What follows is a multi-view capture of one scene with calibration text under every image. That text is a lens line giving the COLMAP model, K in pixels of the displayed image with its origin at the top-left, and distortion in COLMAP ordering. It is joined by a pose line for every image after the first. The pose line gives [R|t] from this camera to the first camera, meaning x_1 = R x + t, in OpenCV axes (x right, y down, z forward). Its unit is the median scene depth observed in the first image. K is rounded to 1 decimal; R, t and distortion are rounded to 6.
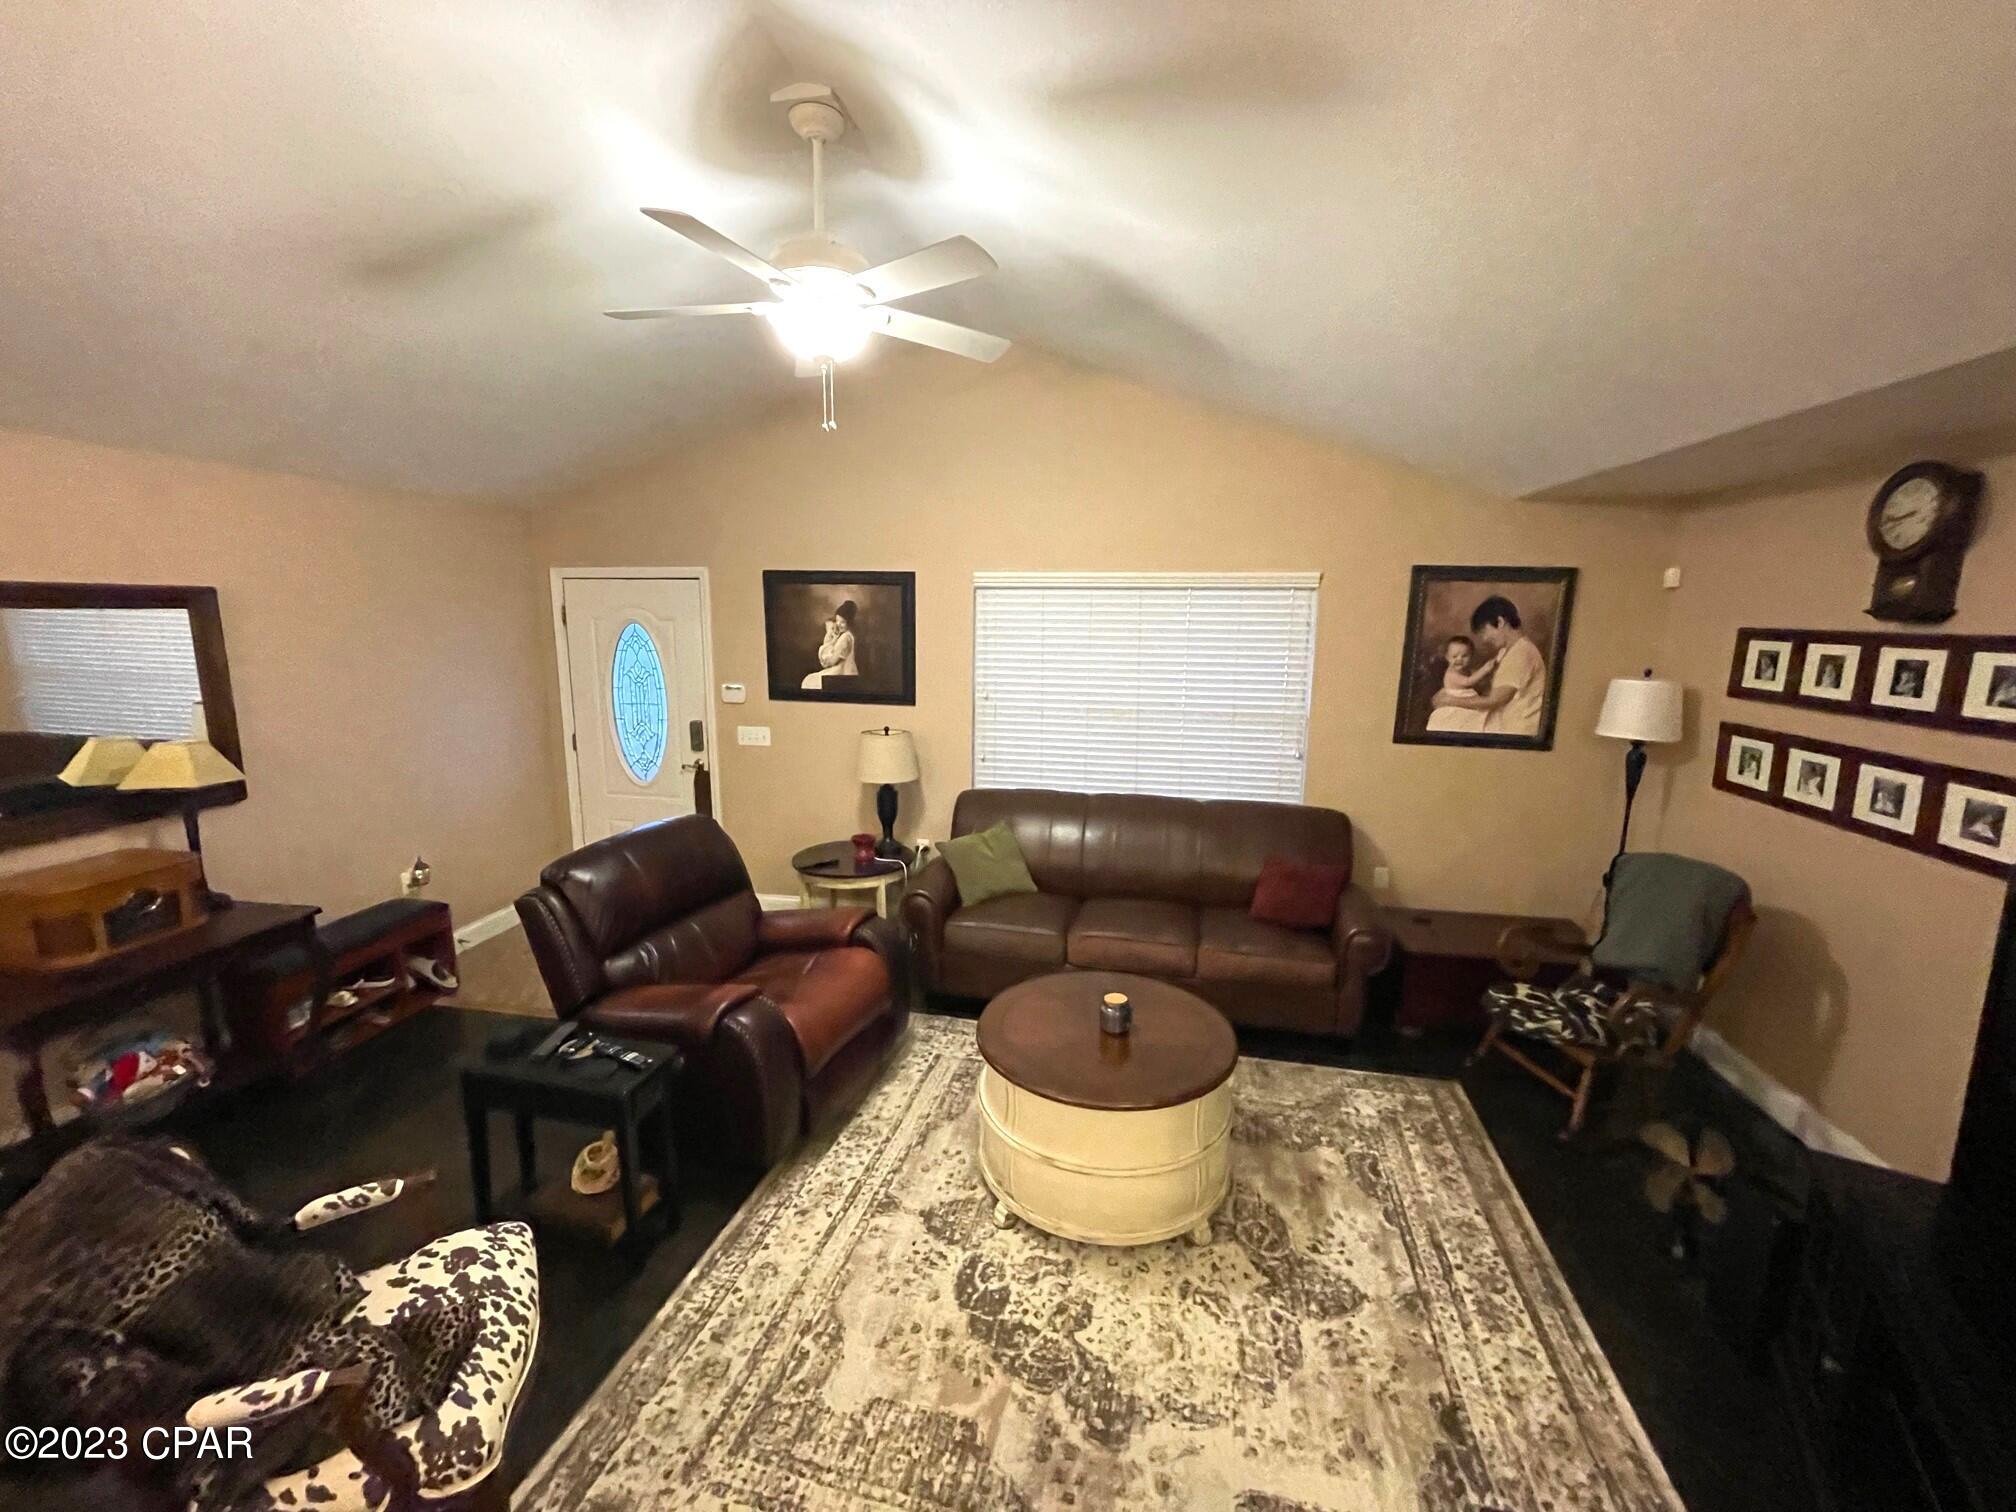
lens RADIAL K [[813.4, 0, 1004.5], [0, 813.4, 752.6], [0, 0, 1]] dist [-0.004163, 0.000259]
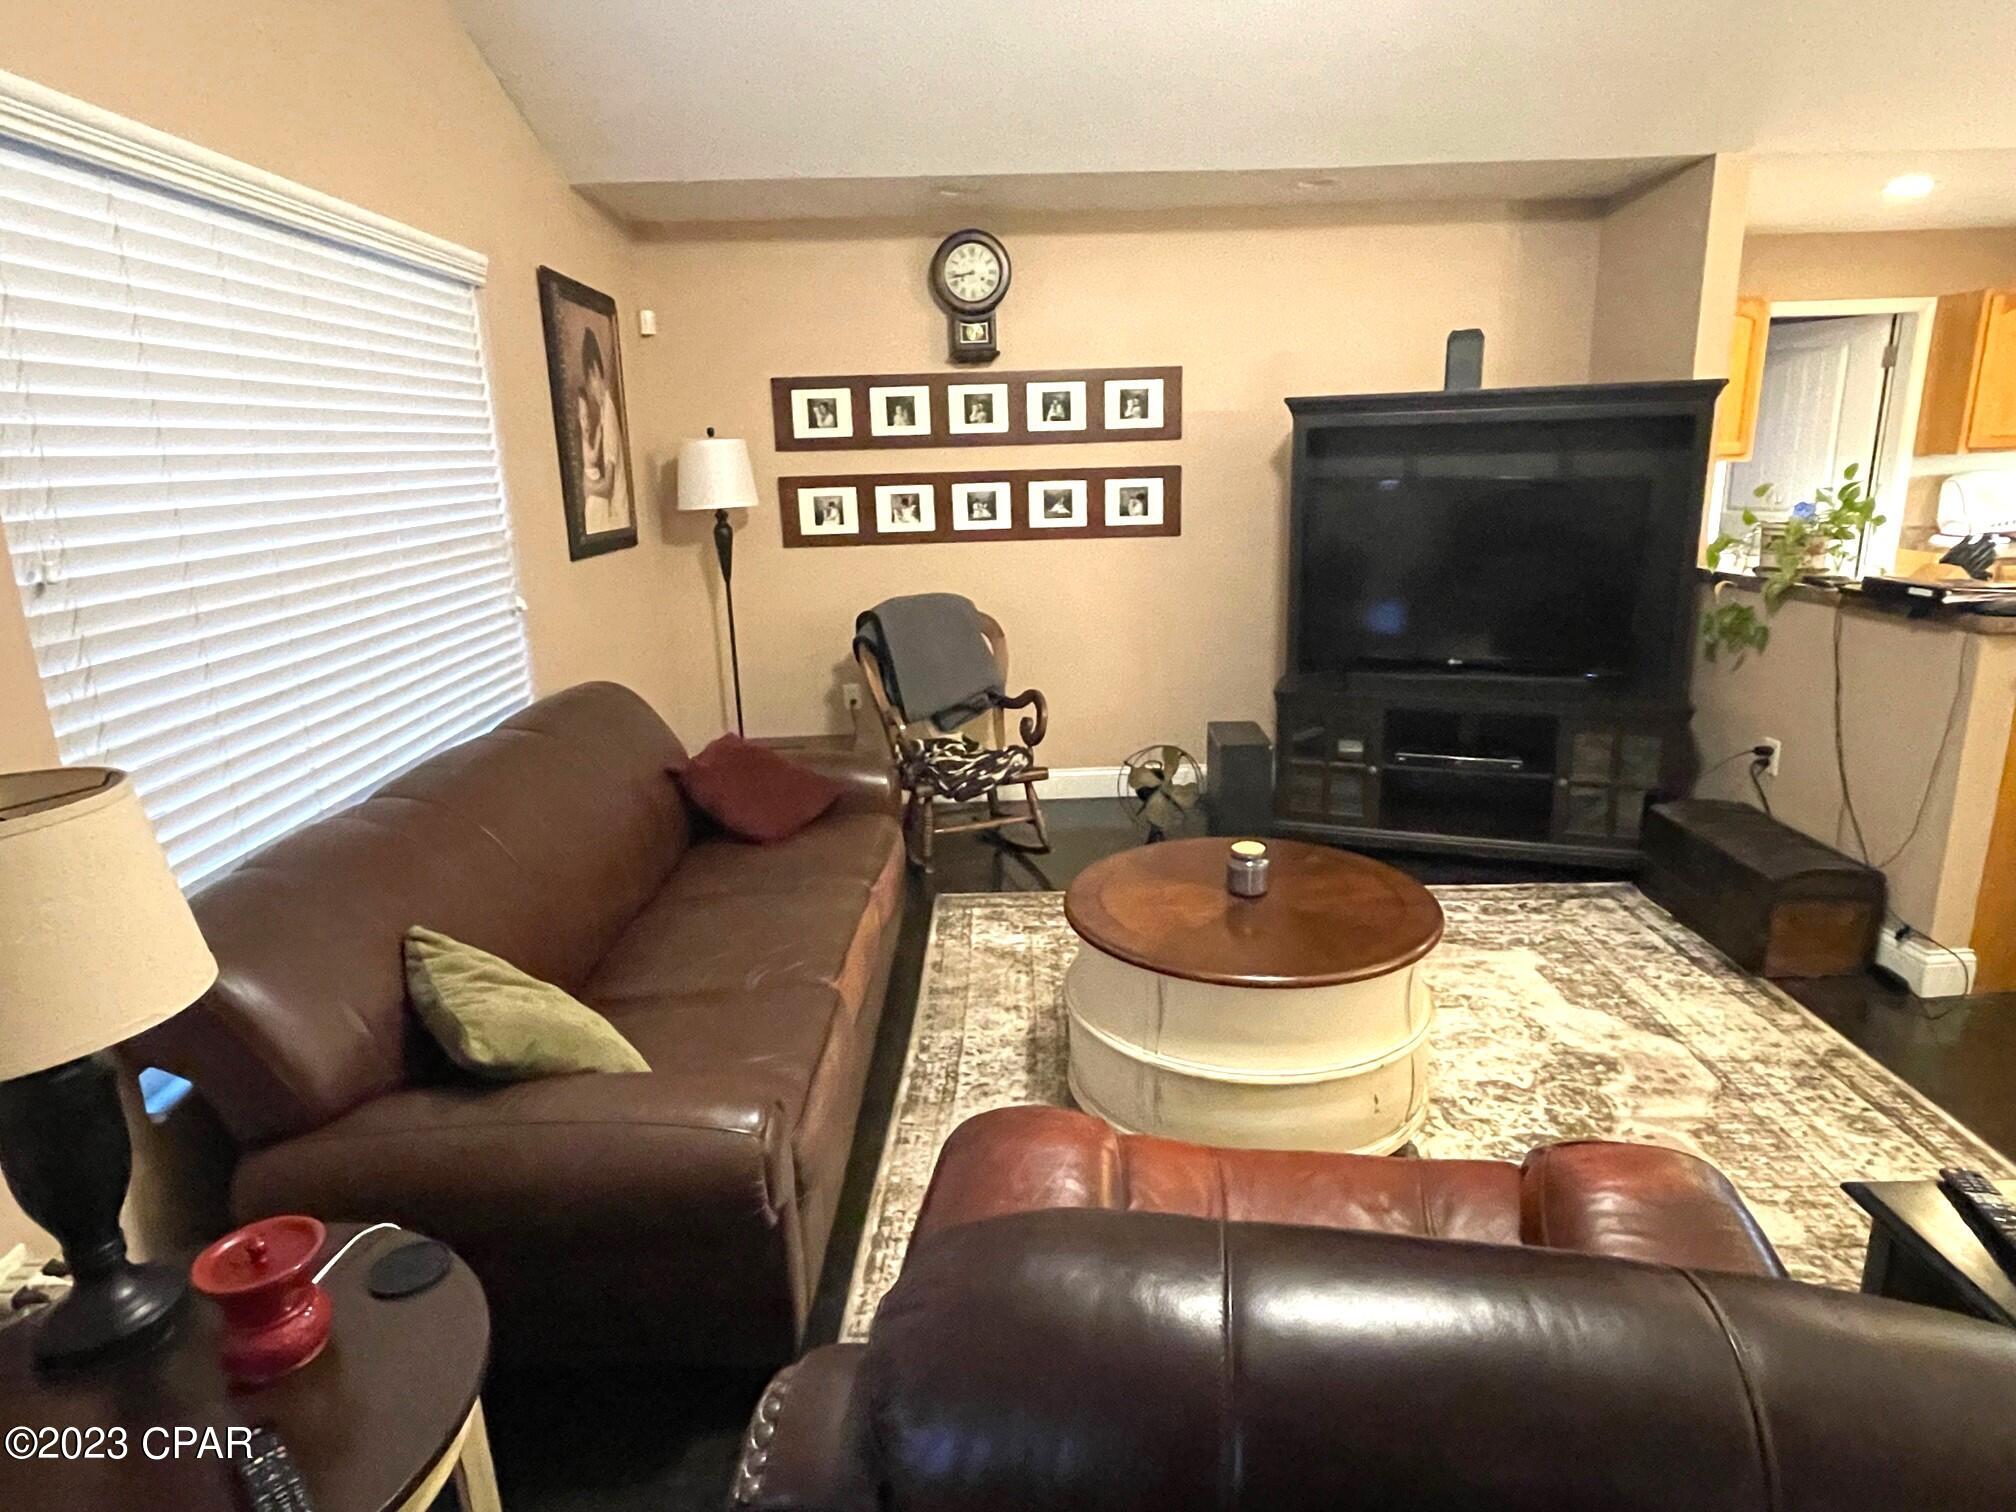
lens RADIAL K [[1173.0, 0, 1003.2], [0, 1173.0, 756.1], [0, 0, 1]] dist [-0.005654, 0.001779]
pose [[-0.205589, -0.255995, 0.944563, -0.651054], [0.195906, 0.934879, 0.296011, -0.099545], [-0.958829, 0.245902, -0.142050, 1.136886]]
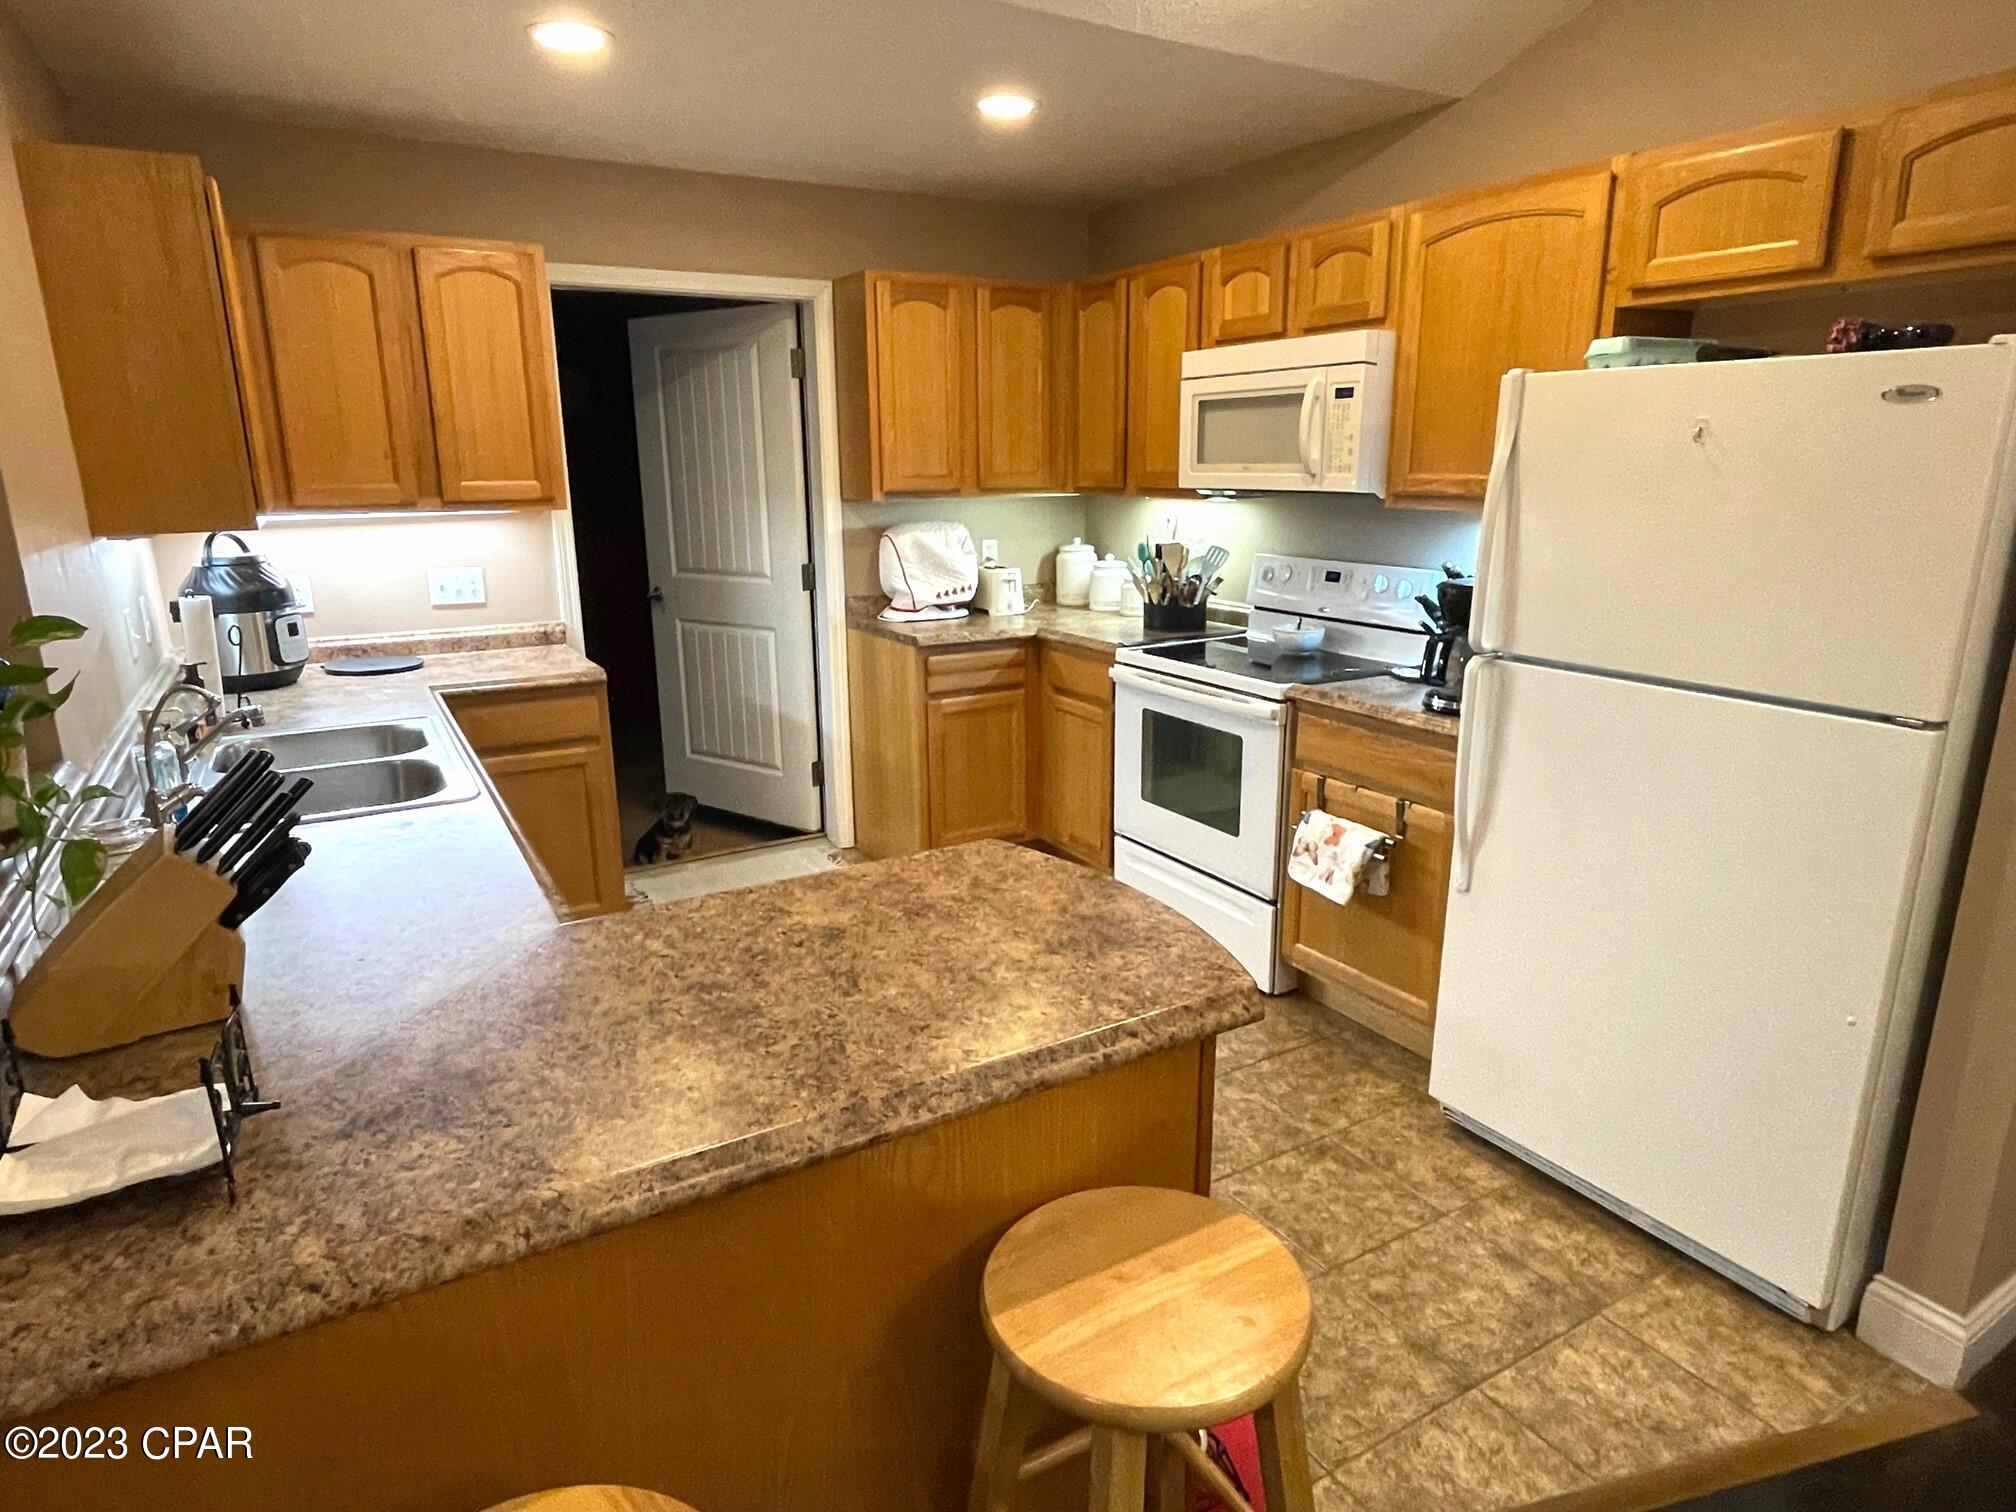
lens RADIAL K [[1173.0, 0, 1001.9], [0, 1173.0, 756.9], [0, 0, 1]] dist [-0.005654, 0.001779]
pose [[-0.656779, -0.196114, 0.728135, -0.221012], [0.129201, 0.922046, 0.364880, 0.097254], [-0.742933, 0.333721, -0.580242, 0.082581]]
